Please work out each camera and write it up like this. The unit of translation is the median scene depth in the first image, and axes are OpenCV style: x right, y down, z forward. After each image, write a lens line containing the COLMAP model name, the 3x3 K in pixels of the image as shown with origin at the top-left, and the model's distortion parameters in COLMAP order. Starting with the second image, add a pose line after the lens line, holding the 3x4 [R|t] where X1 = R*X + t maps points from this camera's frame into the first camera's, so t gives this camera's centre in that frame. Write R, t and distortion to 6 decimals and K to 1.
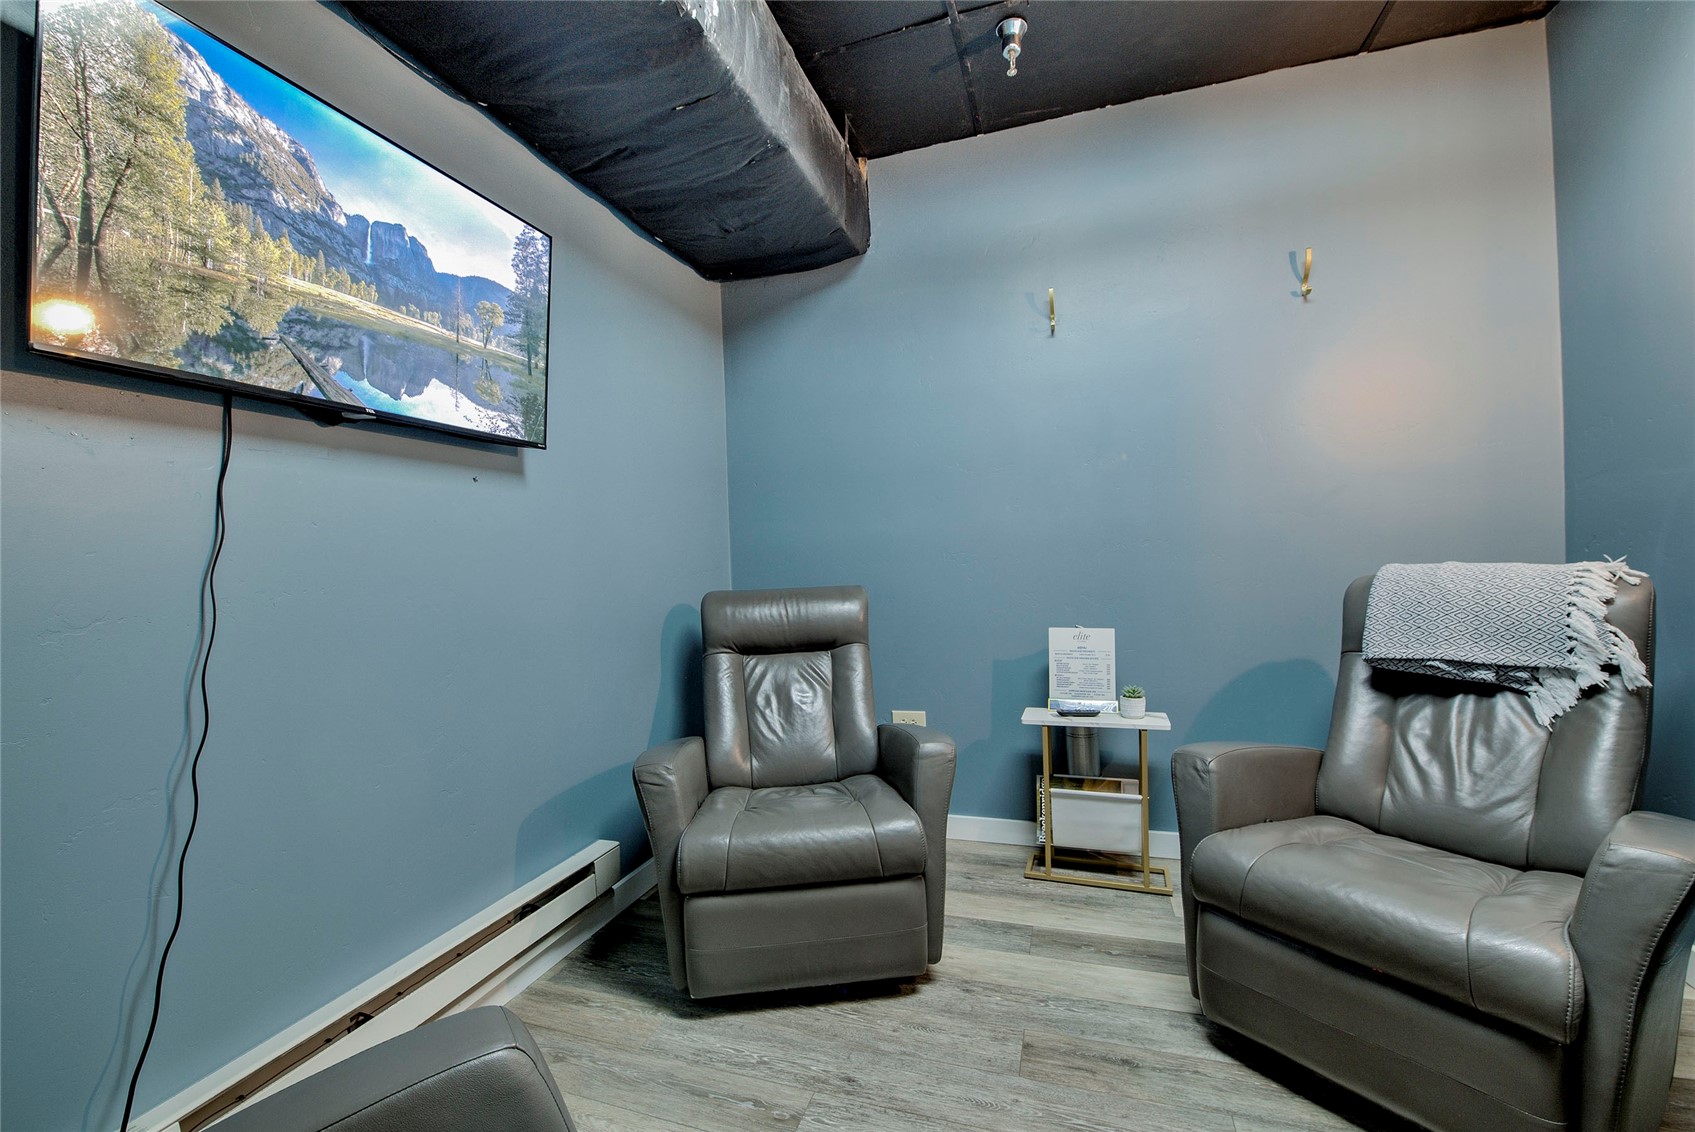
lens RADIAL K [[689.2, 0, 841.3], [0, 689.2, 574.7], [0, 0, 1]] dist [-0.014493, -0.002939]
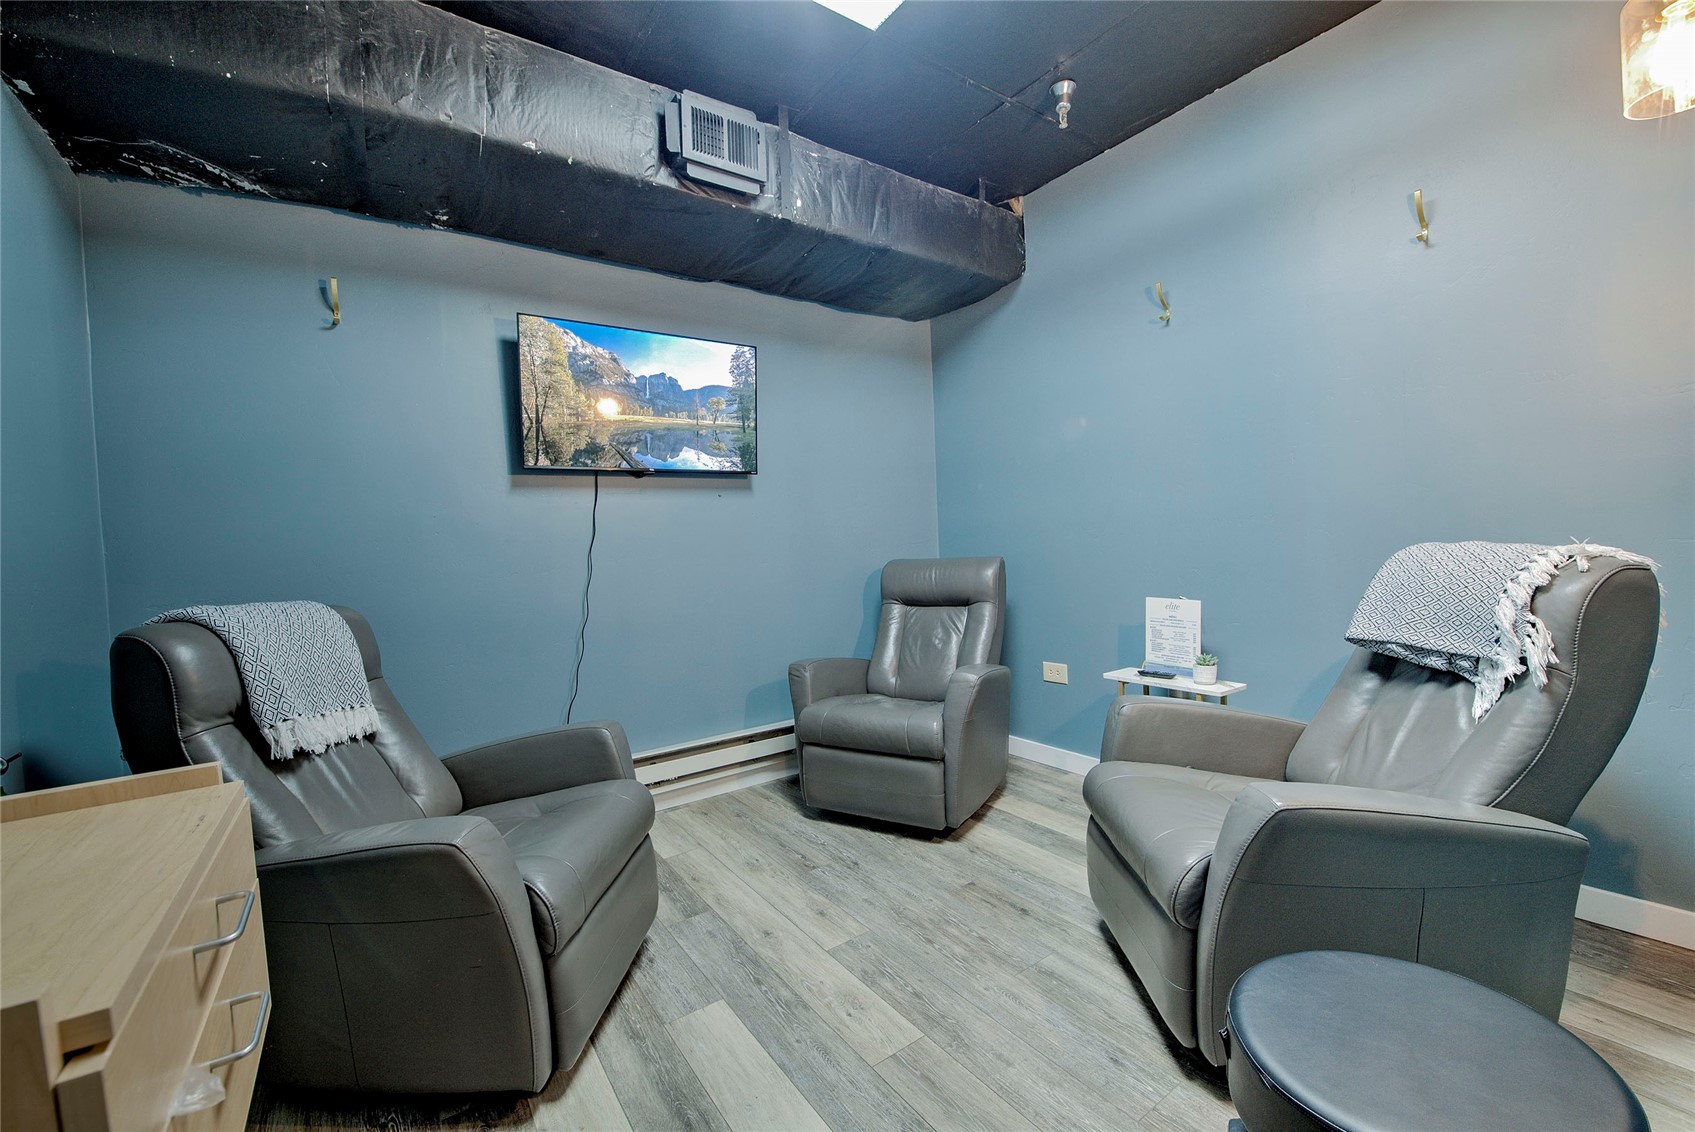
lens RADIAL K [[689.2, 0, 841.3], [0, 689.2, 574.7], [0, 0, 1]] dist [-0.014493, -0.002939]
pose [[0.798574, 0.028585, -0.601217, 0.868301], [0.003134, 0.998661, 0.051643, -0.027219], [0.601888, -0.043125, 0.797415, -0.267747]]
